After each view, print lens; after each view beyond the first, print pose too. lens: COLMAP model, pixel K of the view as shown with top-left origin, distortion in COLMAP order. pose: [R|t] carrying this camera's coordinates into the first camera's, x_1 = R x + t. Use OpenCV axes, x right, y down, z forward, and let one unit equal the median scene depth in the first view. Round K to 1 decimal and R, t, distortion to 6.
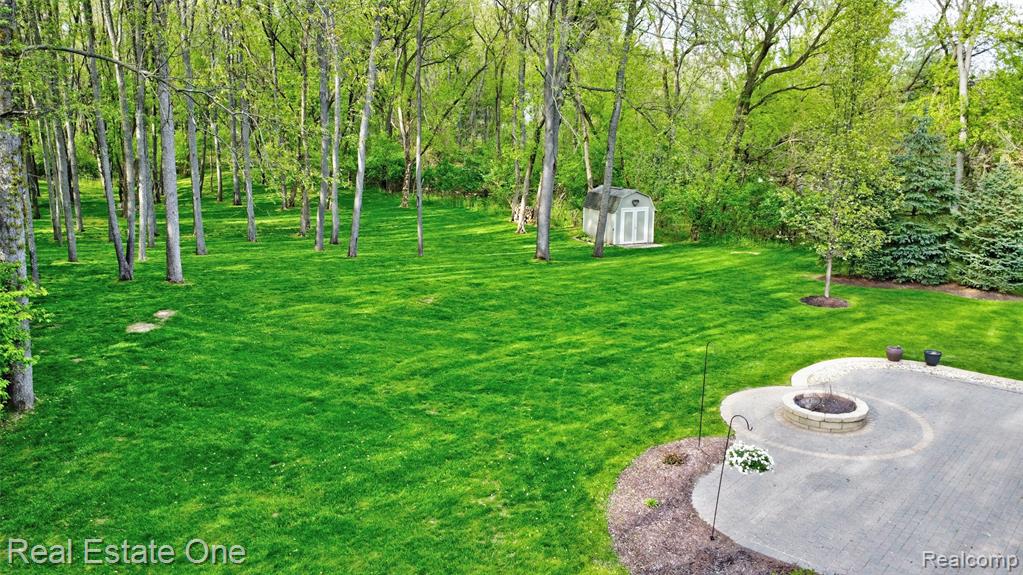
lens RADIAL K [[747.2, 0, 515.0], [0, 747.2, 284.1], [0, 0, 1]] dist [-0.030806, -0.010513]
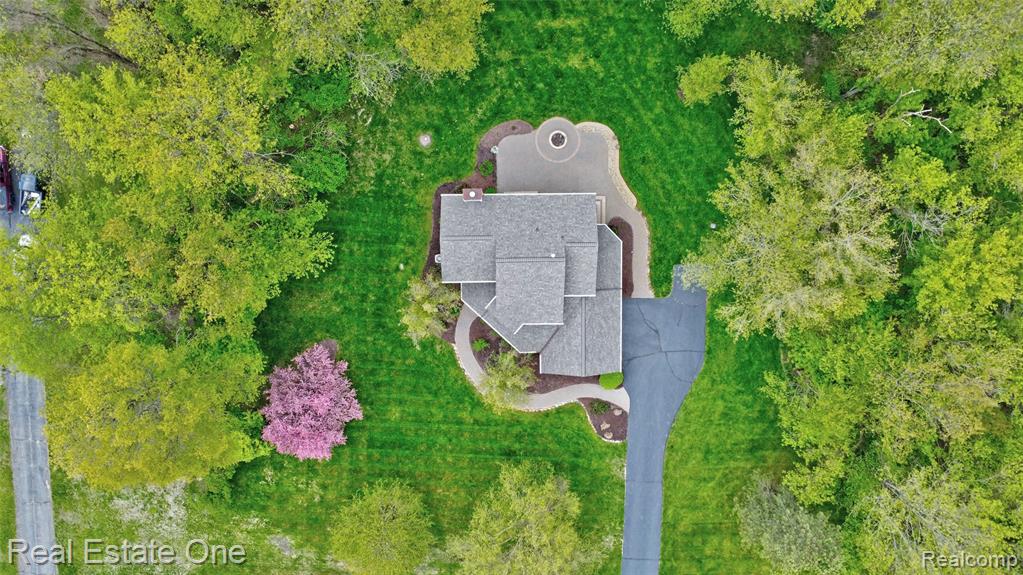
lens RADIAL K [[747.2, 0, 508.9], [0, 747.2, 288.2], [0, 0, 1]] dist [-0.030806, -0.010513]
pose [[0.693762, 0.719462, 0.032697, 0.255373], [-0.163985, 0.113594, 0.979901, -1.461803], [0.701287, -0.685180, 0.196788, -0.246484]]
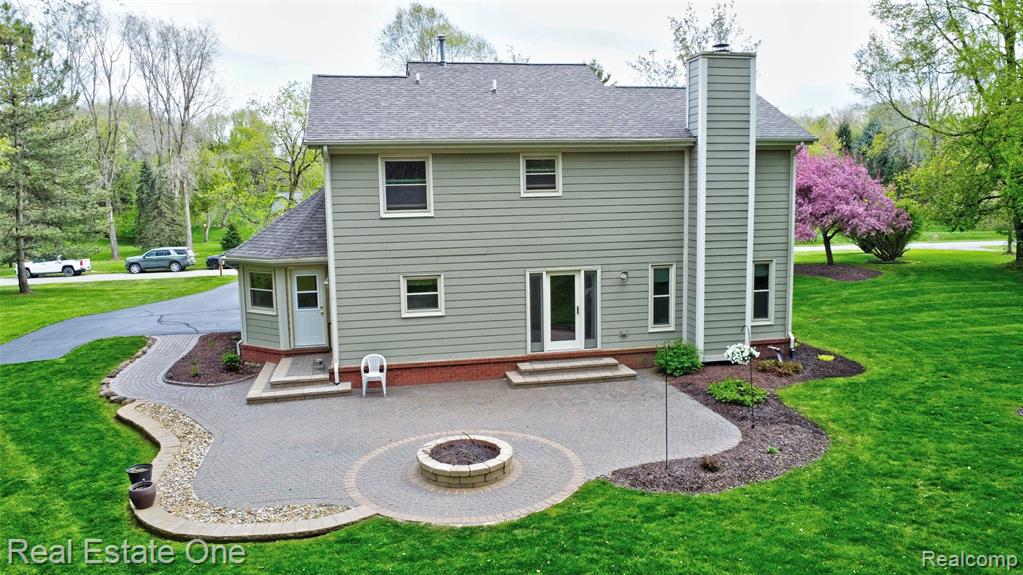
lens RADIAL K [[747.2, 0, 518.9], [0, 747.2, 296.0], [0, 0, 1]] dist [-0.030806, -0.010513]
pose [[-0.826942, -0.059669, 0.559113, -0.033831], [0.139421, 0.941544, 0.306688, -0.092598], [-0.544729, 0.331565, -0.770283, 0.564755]]
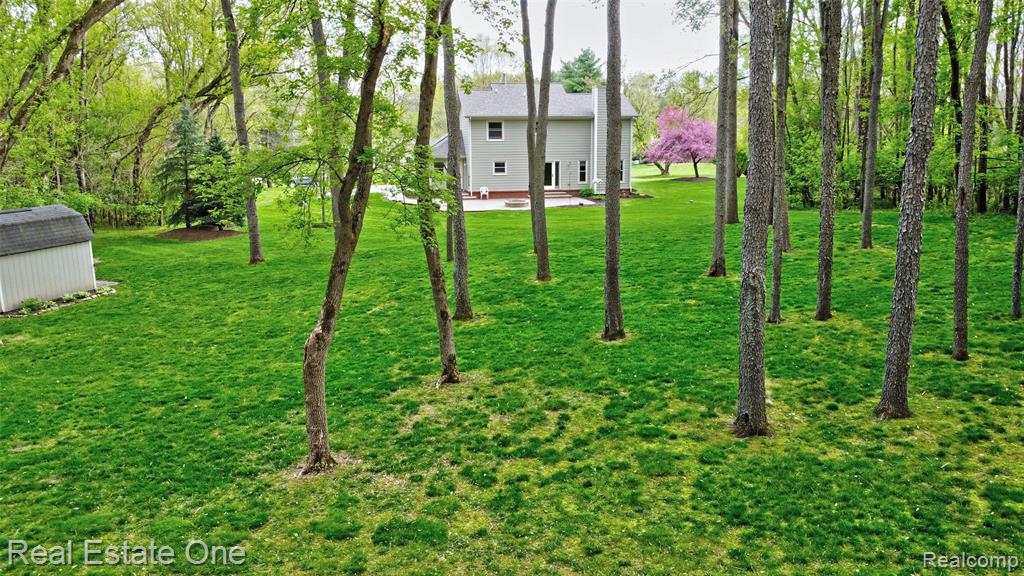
lens RADIAL K [[748.0, 0, 512.1], [0, 748.0, 281.3], [0, 0, 1]] dist [-0.030806, -0.010513]
pose [[-0.808656, -0.096975, 0.580233, -0.525365], [0.133158, 0.930547, 0.341103, -0.221446], [-0.573013, 0.353098, -0.739580, 1.265698]]
